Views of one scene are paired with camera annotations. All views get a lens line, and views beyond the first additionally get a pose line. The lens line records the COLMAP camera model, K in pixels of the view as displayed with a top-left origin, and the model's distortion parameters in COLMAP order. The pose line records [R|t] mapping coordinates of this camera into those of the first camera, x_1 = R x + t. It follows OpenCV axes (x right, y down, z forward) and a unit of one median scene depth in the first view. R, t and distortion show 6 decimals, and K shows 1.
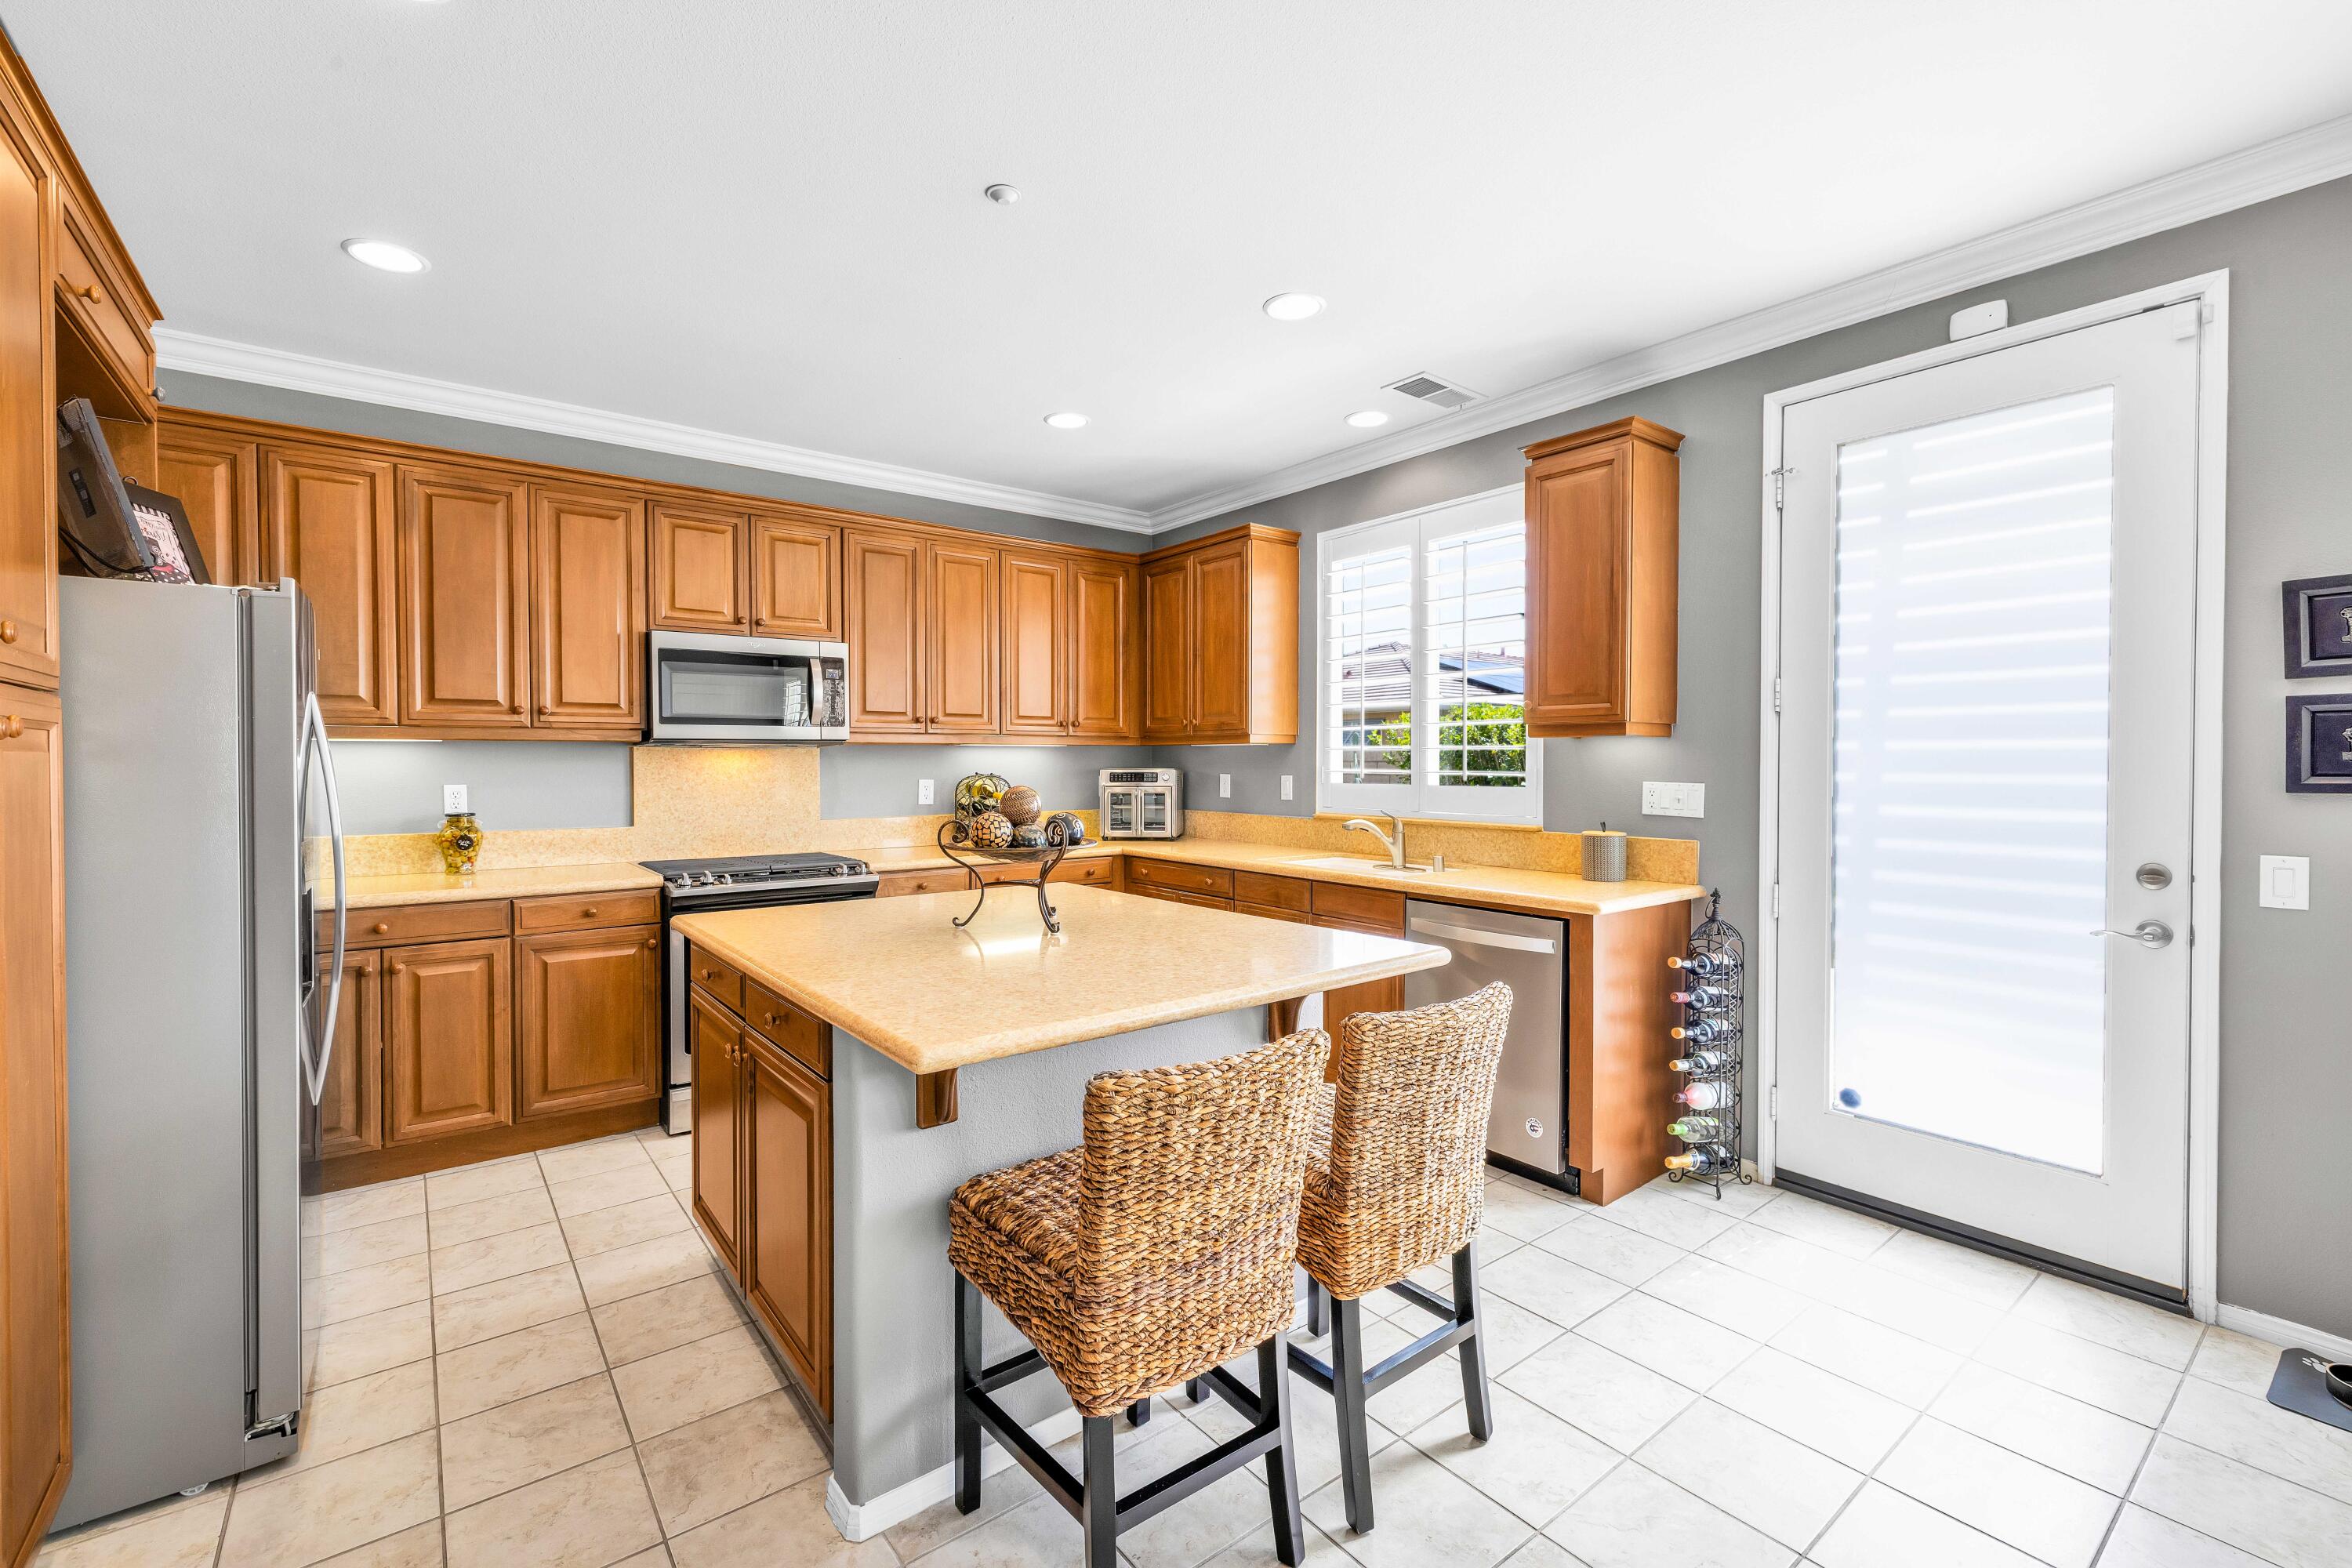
lens RADIAL K [[986.7, 0, 1172.6], [0, 986.7, 777.6], [0, 0, 1]] dist [0.001529, 0.000776]
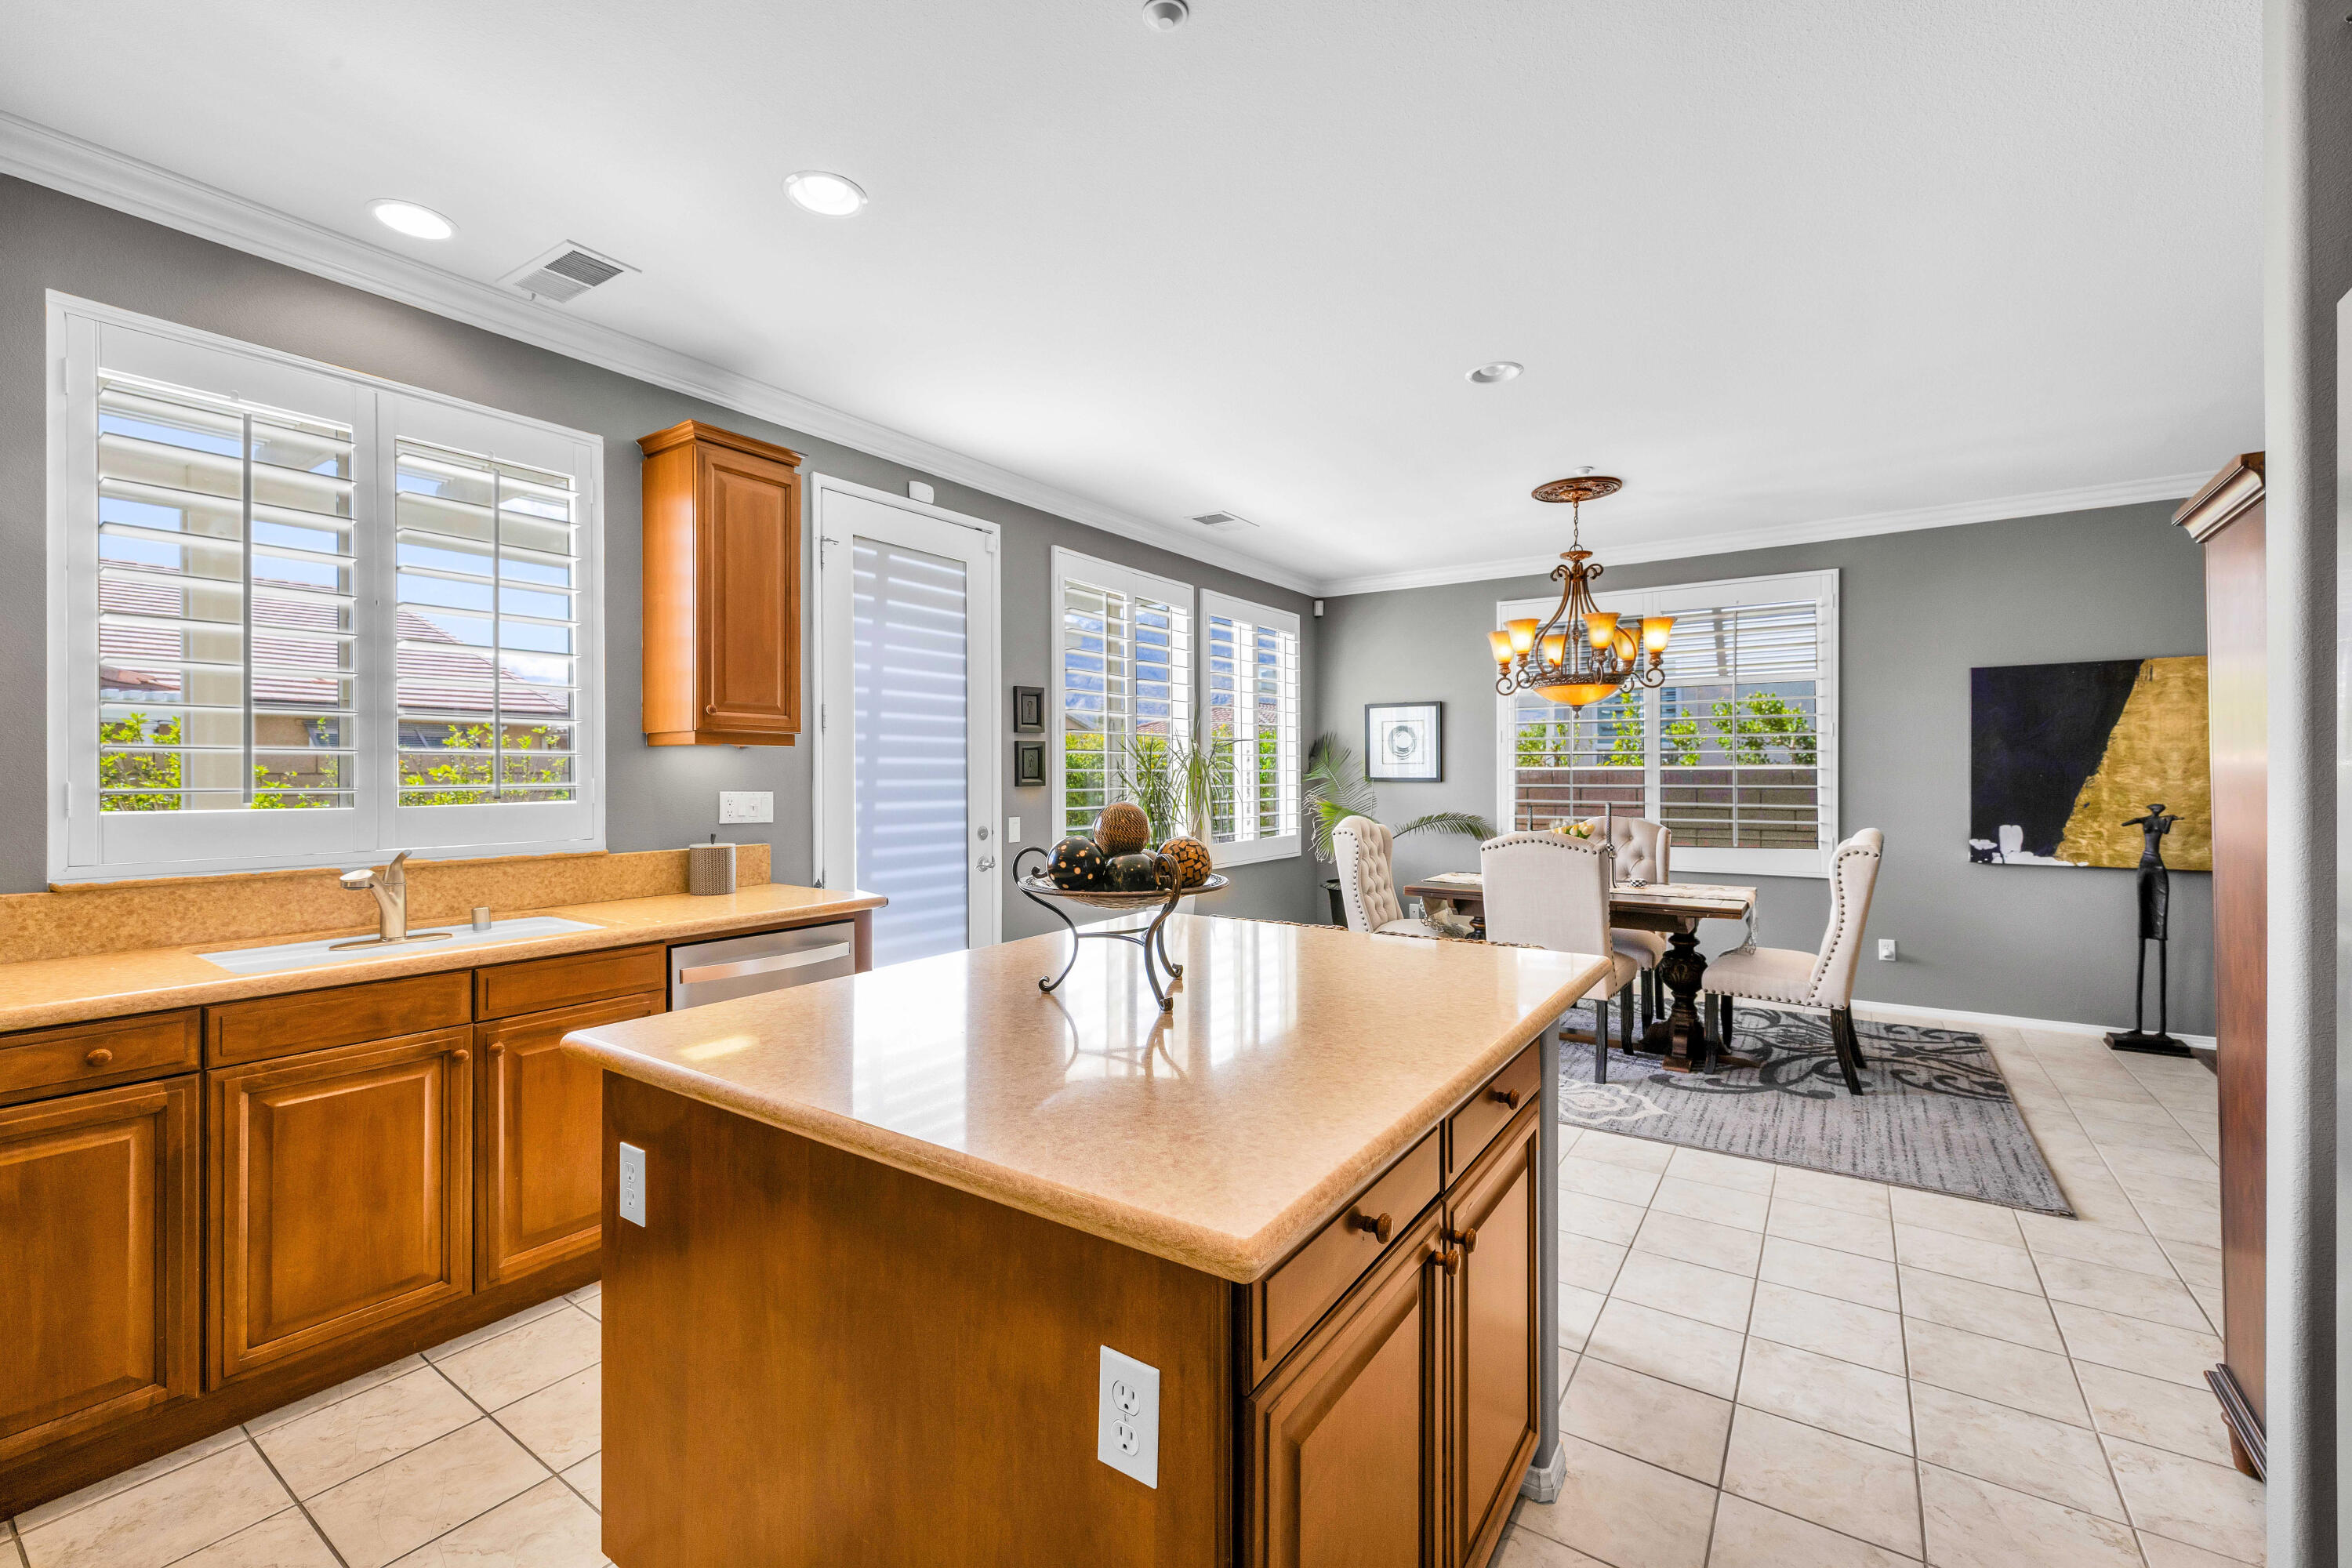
lens RADIAL K [[986.7, 0, 1175.8], [0, 986.7, 773.5], [0, 0, 1]] dist [0.001529, 0.000776]
pose [[-0.299966, 0.005329, 0.953935, -0.593386], [0.021587, 0.999766, 0.001203, -0.005569], [-0.953706, 0.020954, -0.300011, 0.808317]]
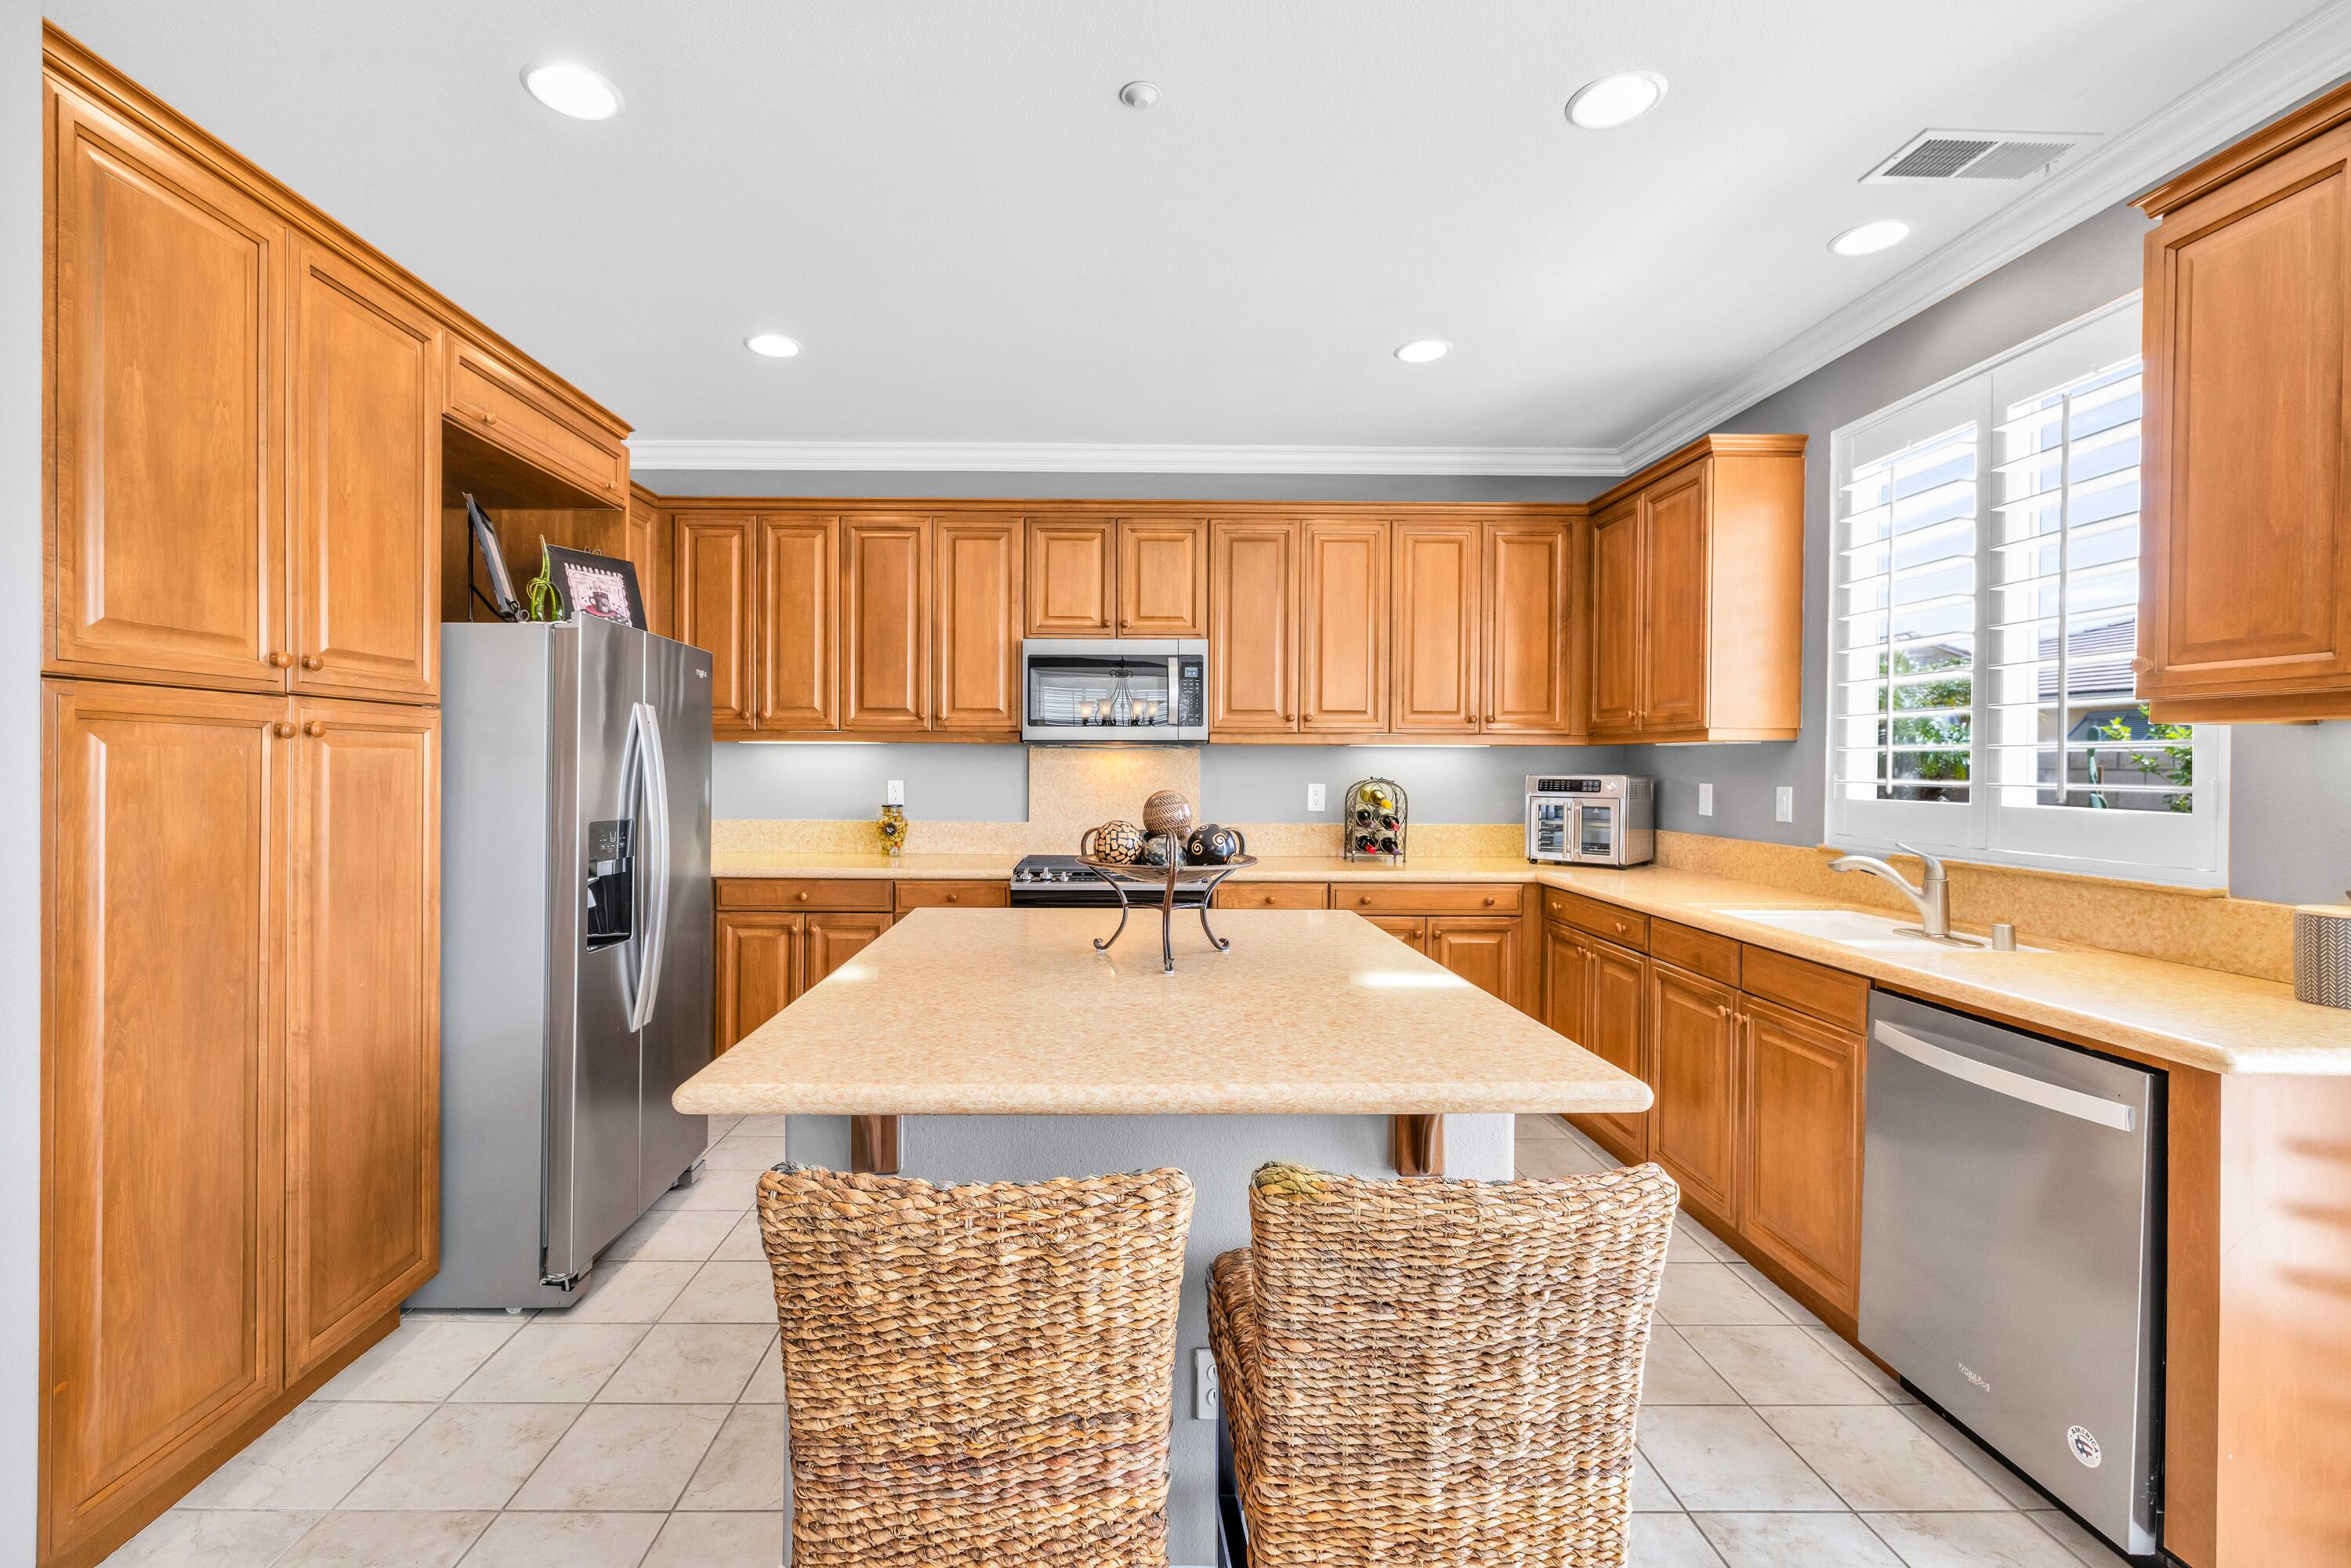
lens RADIAL K [[1011.5, 0, 1156.3], [0, 1011.5, 773.6], [0, 0, 1]] dist [-0.001186, -0.000225]
pose [[0.800298, 0.011481, -0.599492, 0.244777], [-0.017378, 0.999841, -0.004050, -0.001517], [0.599350, 0.013659, 0.800371, 0.212501]]
